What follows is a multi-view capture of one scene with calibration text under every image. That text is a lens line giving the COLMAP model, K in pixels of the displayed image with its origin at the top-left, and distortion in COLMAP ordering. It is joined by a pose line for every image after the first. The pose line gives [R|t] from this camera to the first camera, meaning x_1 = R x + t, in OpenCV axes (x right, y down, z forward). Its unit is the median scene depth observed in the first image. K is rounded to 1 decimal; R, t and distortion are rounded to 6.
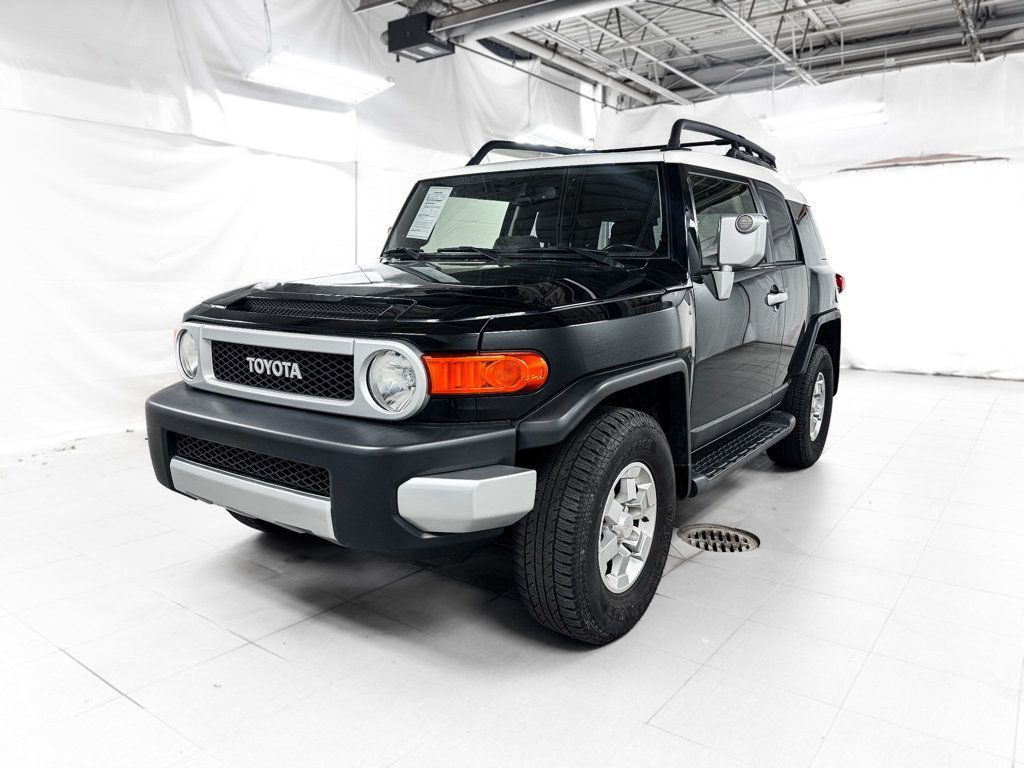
lens RADIAL K [[708.1, 0, 508.5], [0, 708.1, 384.5], [0, 0, 1]] dist [0.053057, -0.048144]
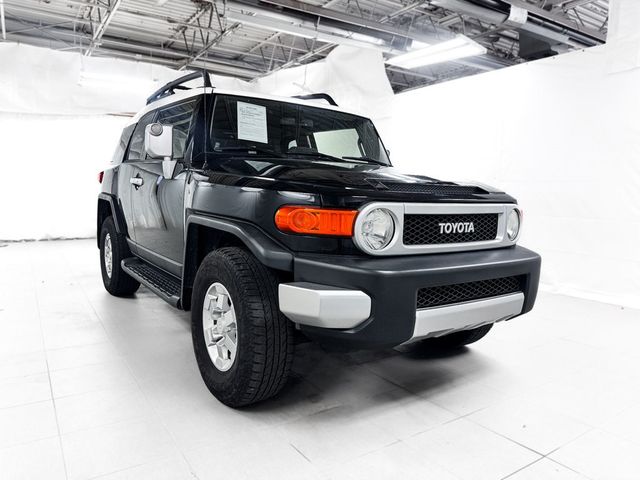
lens RADIAL K [[442.6, 0, 317.8], [0, 442.6, 240.3], [0, 0, 1]] dist [0.053057, -0.048144]
pose [[0.369721, -0.104204, 0.923281, -1.275922], [0.128585, 0.989868, 0.060228, -0.089376], [-0.920202, 0.096453, 0.379374, 0.894792]]
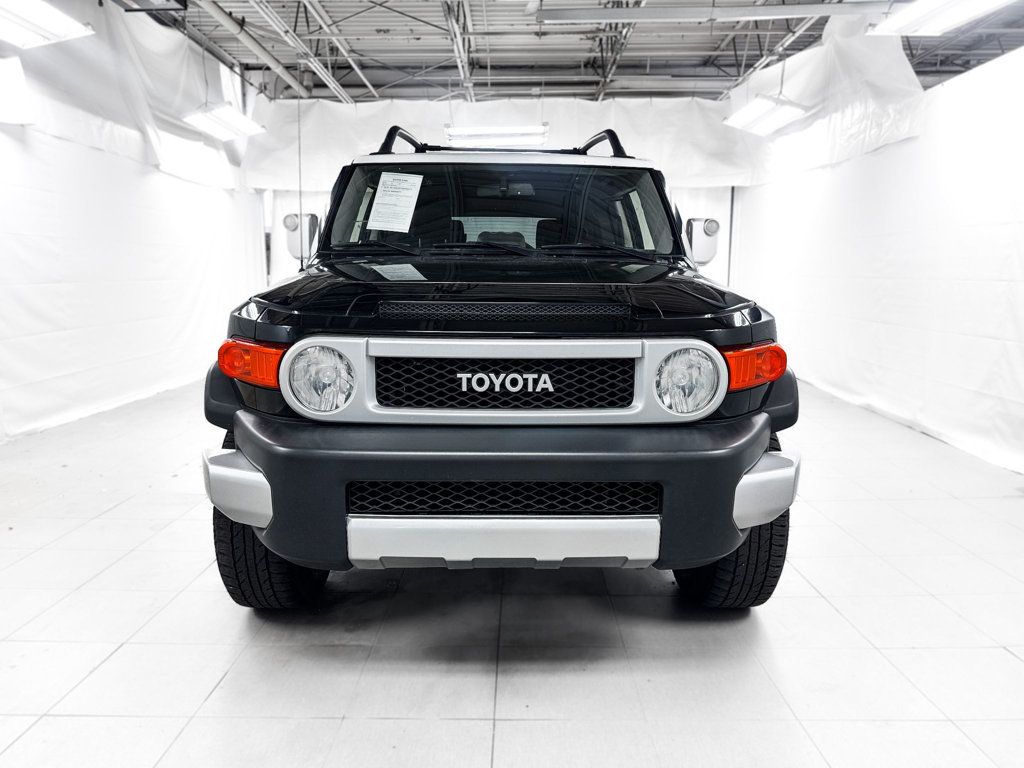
lens RADIAL K [[716.7, 0, 512.0], [0, 716.7, 384.0], [0, 0, 1]] dist [0.049911, -0.081112]
pose [[0.815064, -0.094274, 0.571650, -0.787185], [0.096589, 0.994975, 0.026370, -0.042269], [-0.571263, 0.033721, 0.820074, 0.296025]]
